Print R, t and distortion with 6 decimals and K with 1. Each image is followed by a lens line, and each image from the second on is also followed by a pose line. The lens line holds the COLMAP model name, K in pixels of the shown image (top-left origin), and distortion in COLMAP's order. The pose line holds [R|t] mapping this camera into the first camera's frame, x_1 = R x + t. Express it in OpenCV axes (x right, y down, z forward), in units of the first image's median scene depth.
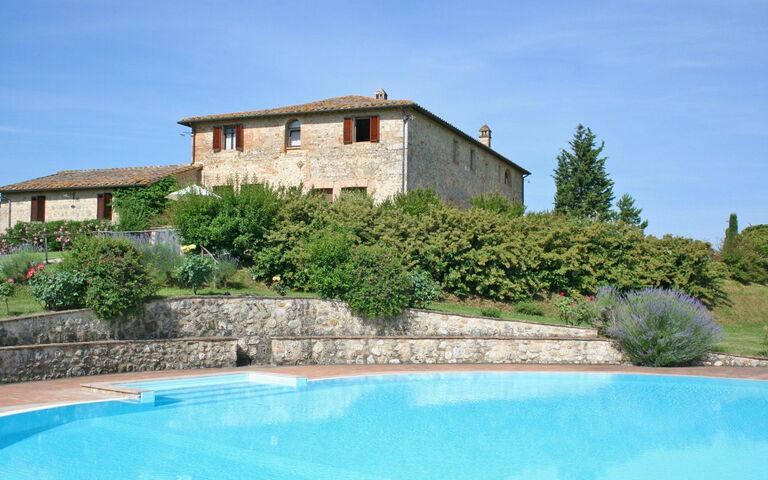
lens RADIAL K [[1110.9, 0, 366.1], [0, 1110.9, 240.7], [0, 0, 1]] dist [-0.006456, 0.021048]
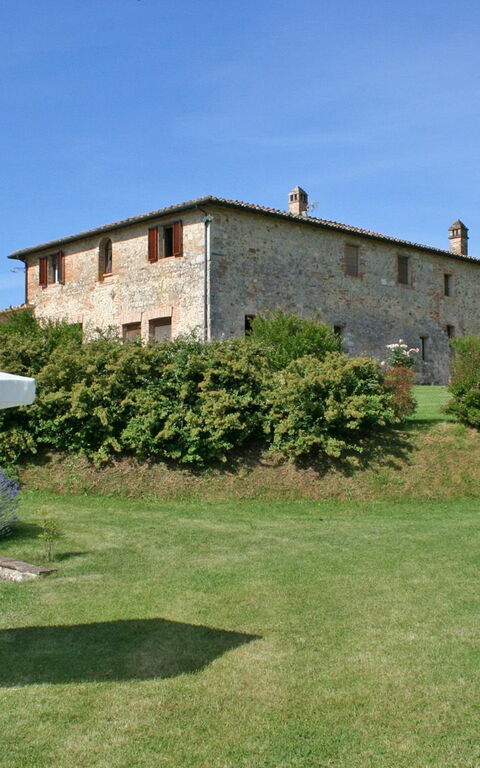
lens RADIAL K [[1221.2, 0, 240.0], [0, 1221.2, 384.0], [0, 0, 1]] dist [-0.131636, 0.012955]
pose [[0.903824, -0.052675, -0.424650, 0.560068], [0.046869, 0.998610, -0.024116, 0.027796], [0.425330, 0.001894, 0.905036, 0.389091]]
